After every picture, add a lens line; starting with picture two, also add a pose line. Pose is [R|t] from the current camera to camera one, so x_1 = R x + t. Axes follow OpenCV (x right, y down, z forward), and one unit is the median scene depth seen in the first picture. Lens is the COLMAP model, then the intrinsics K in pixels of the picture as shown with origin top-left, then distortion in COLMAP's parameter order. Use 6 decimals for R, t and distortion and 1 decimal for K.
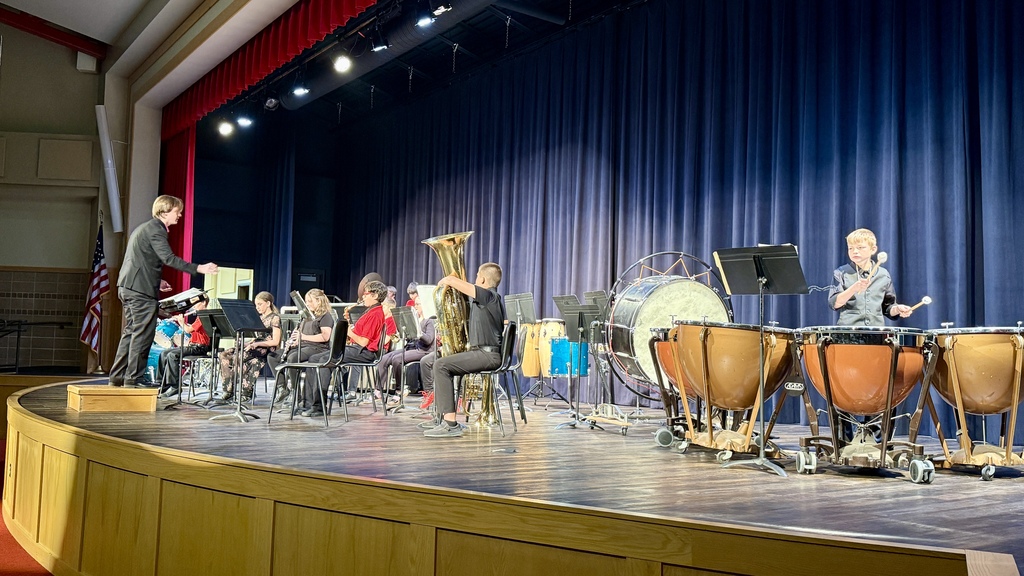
lens RADIAL K [[904.1, 0, 519.5], [0, 904.1, 287.4], [0, 0, 1]] dist [0.078639, 0.037408]
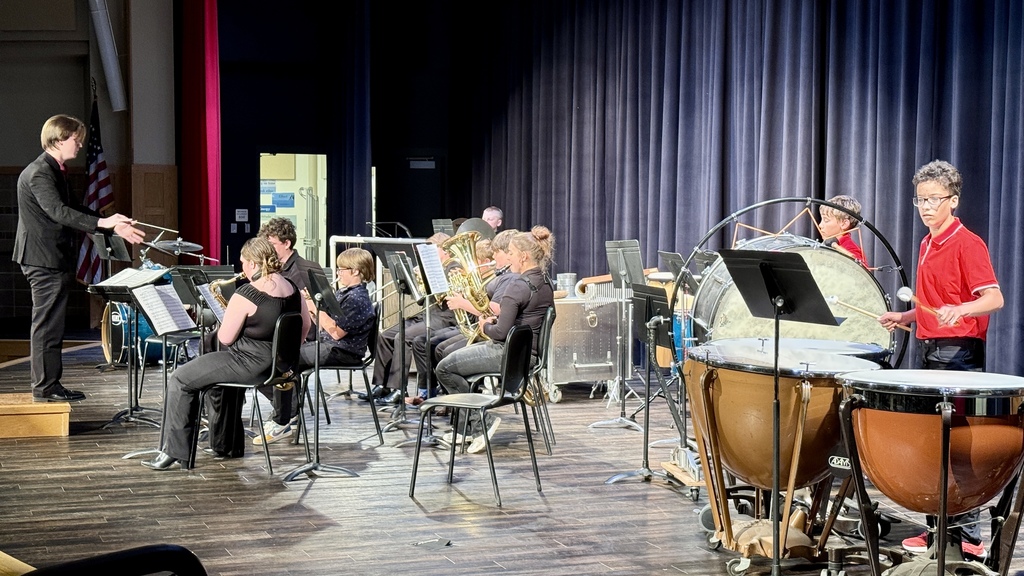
lens RADIAL K [[1628.5, 0, 515.9], [0, 1628.5, 282.5], [0, 0, 1]] dist [0.104940, 0.000000]
pose [[0.967237, -0.013337, -0.253524, 0.235562], [0.040338, 0.994007, 0.101605, -0.089683], [0.250650, -0.108503, 0.961978, -0.091233]]
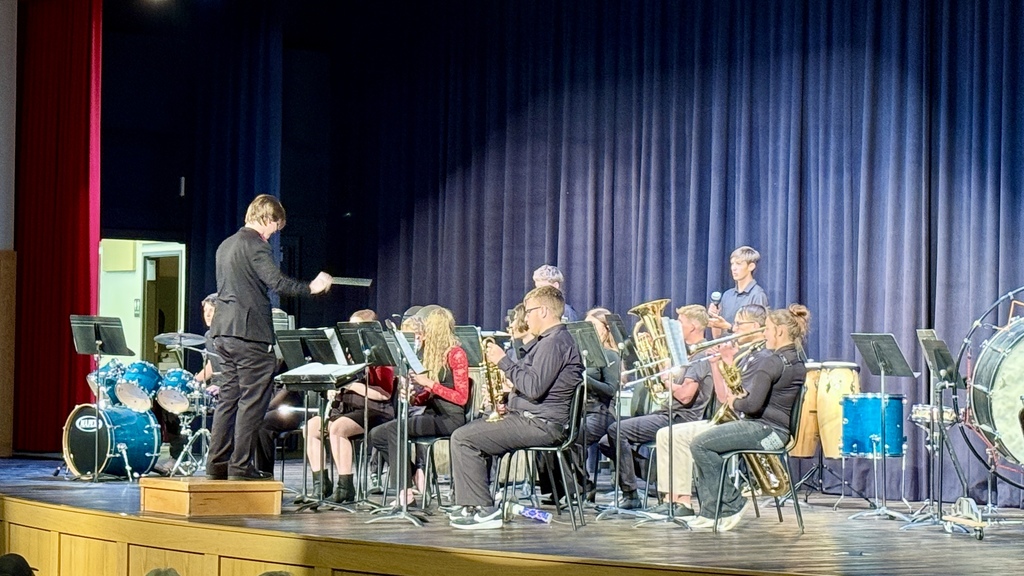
lens RADIAL K [[2636.3, 0, 508.8], [0, 2636.3, 290.1], [0, 0, 1]] dist [-0.015240, 0.000000]
pose [[0.999888, -0.012785, -0.007823, -0.207224], [0.013088, 0.999112, 0.040053, -0.106500], [0.007304, -0.040151, 0.999167, -0.936383]]
